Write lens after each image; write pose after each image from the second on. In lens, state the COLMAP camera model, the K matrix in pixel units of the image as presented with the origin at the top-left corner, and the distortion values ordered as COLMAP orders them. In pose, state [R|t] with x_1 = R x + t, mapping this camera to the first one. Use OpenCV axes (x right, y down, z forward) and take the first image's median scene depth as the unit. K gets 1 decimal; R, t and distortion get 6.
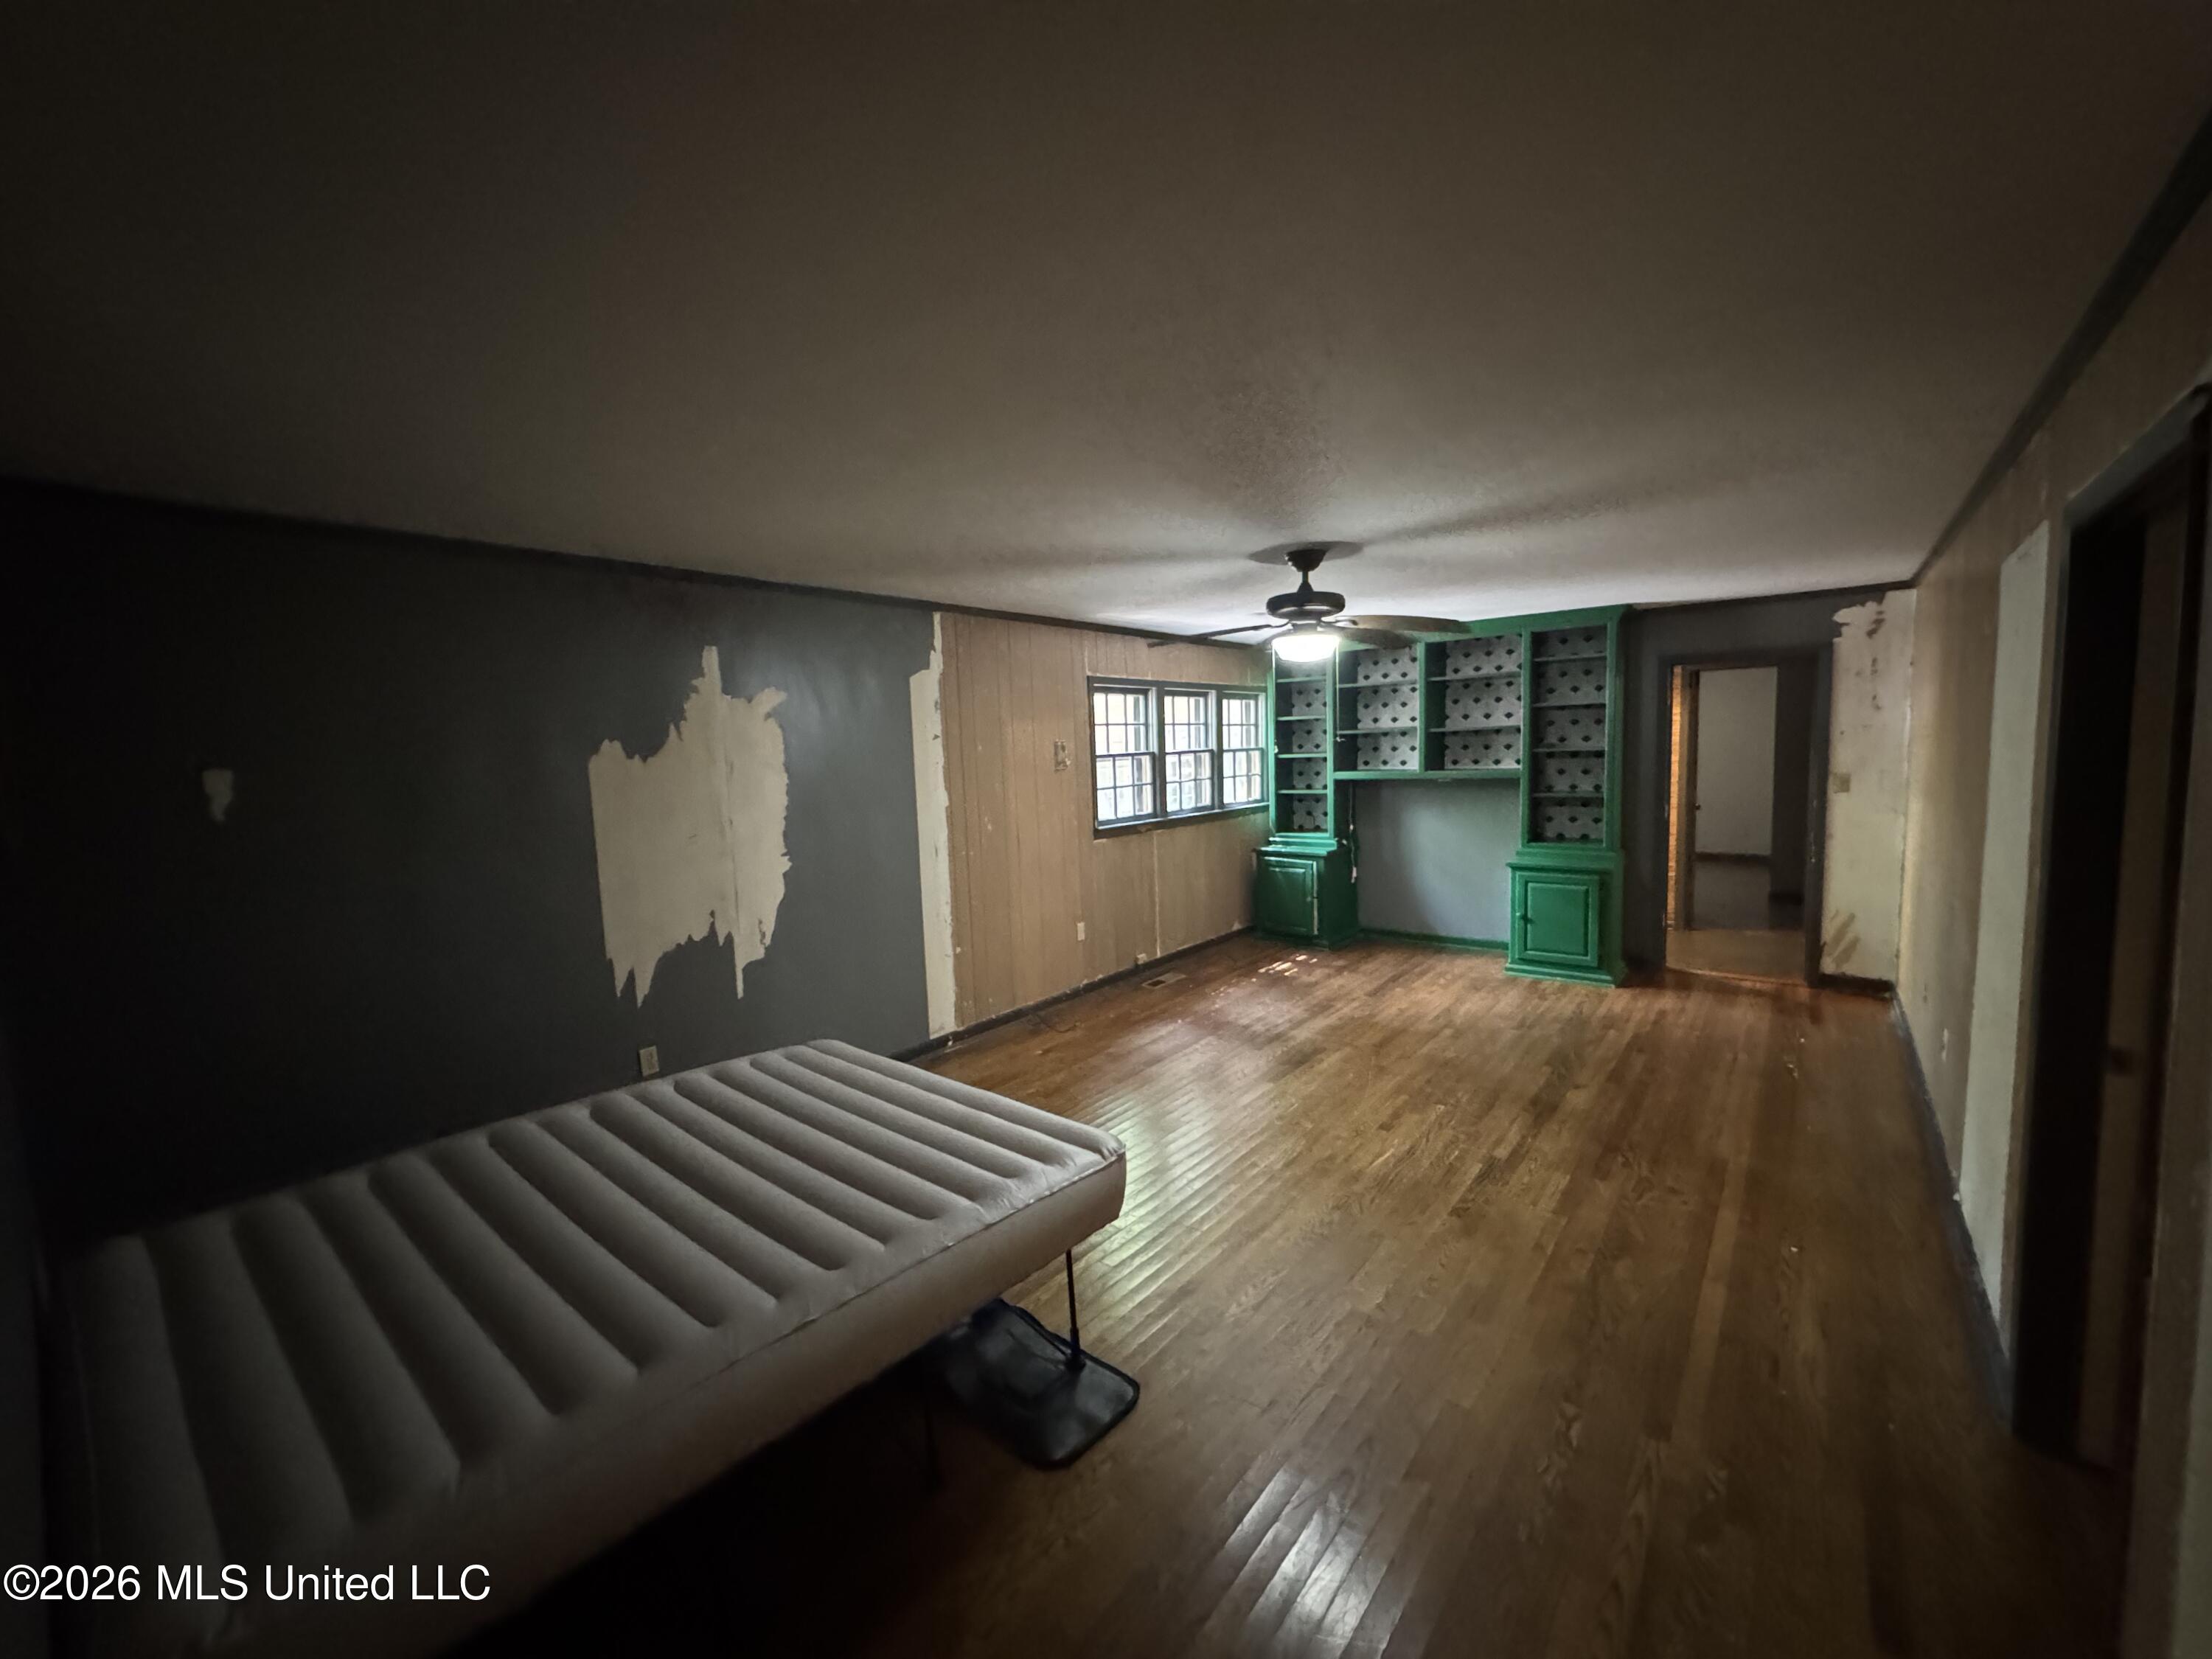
lens RADIAL K [[883.3, 0, 1103.4], [0, 883.3, 828.9], [0, 0, 1]] dist [-0.002976, 0.000645]
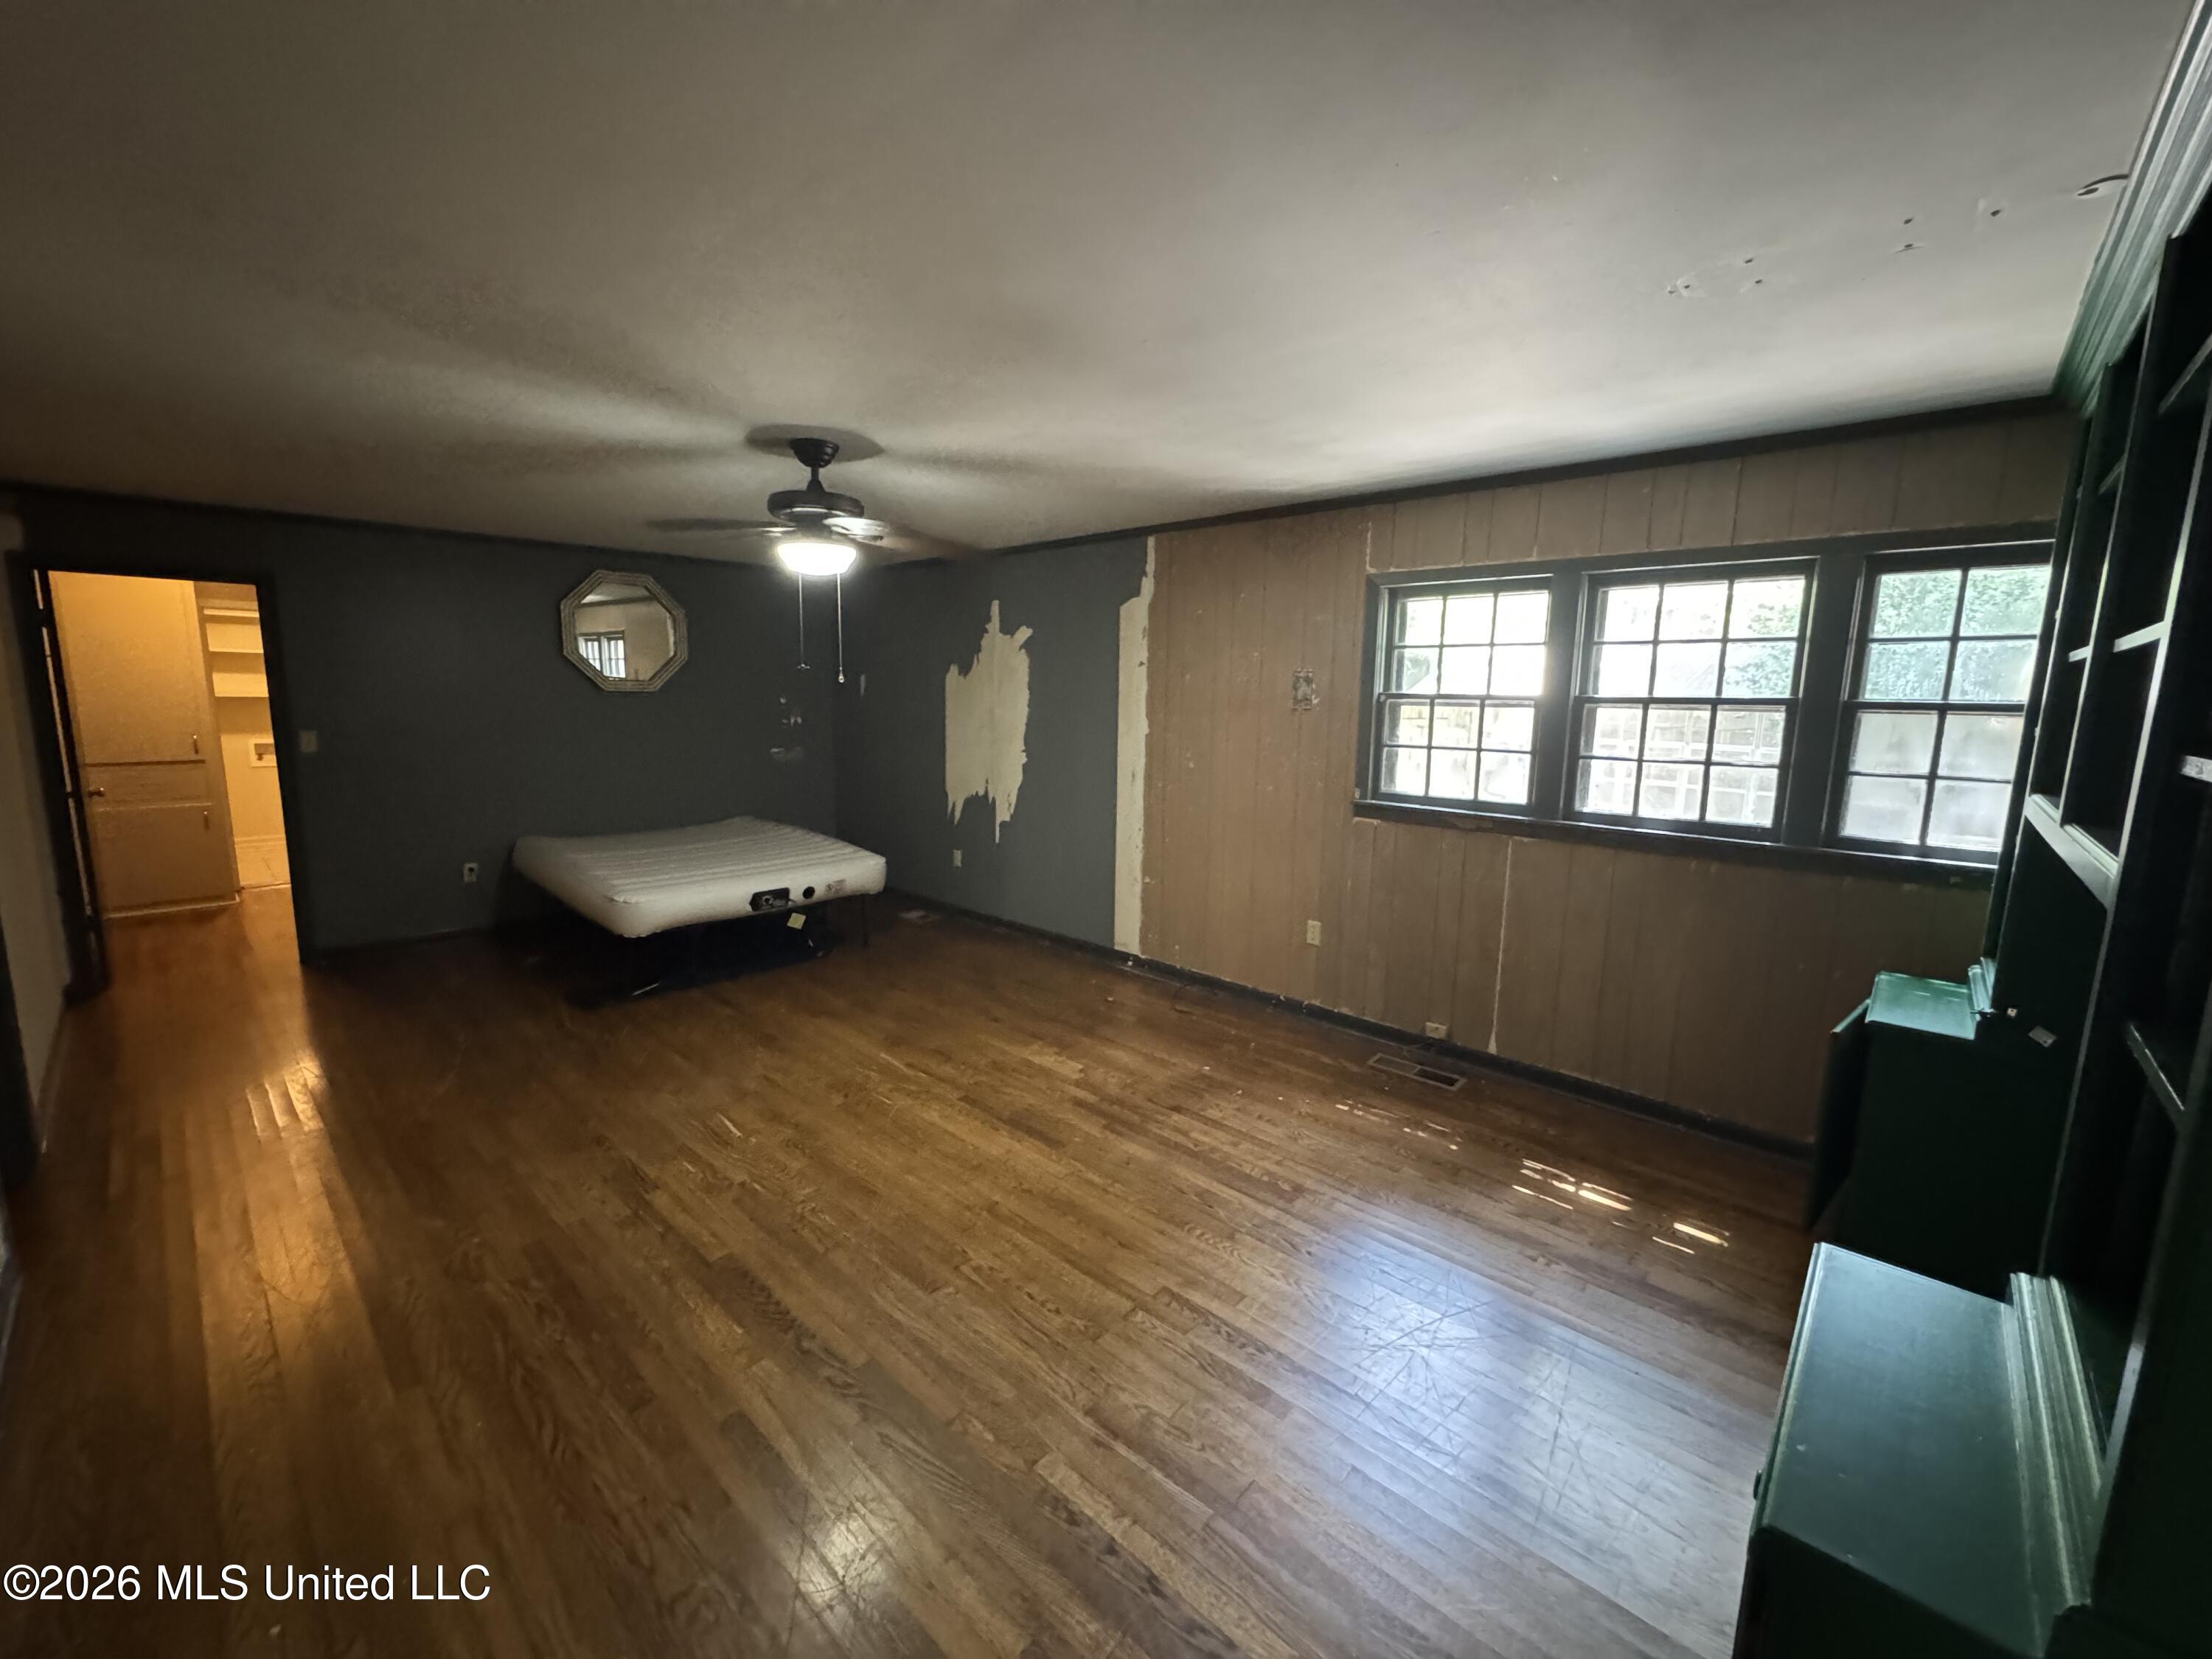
lens RADIAL K [[883.3, 0, 1103.4], [0, 883.3, 828.9], [0, 0, 1]] dist [-0.002976, 0.000645]
pose [[-0.069300, 0.185988, -0.980105, 0.821689], [-0.108041, 0.975289, 0.192713, -0.108091], [0.991728, 0.119247, -0.047493, 1.007814]]
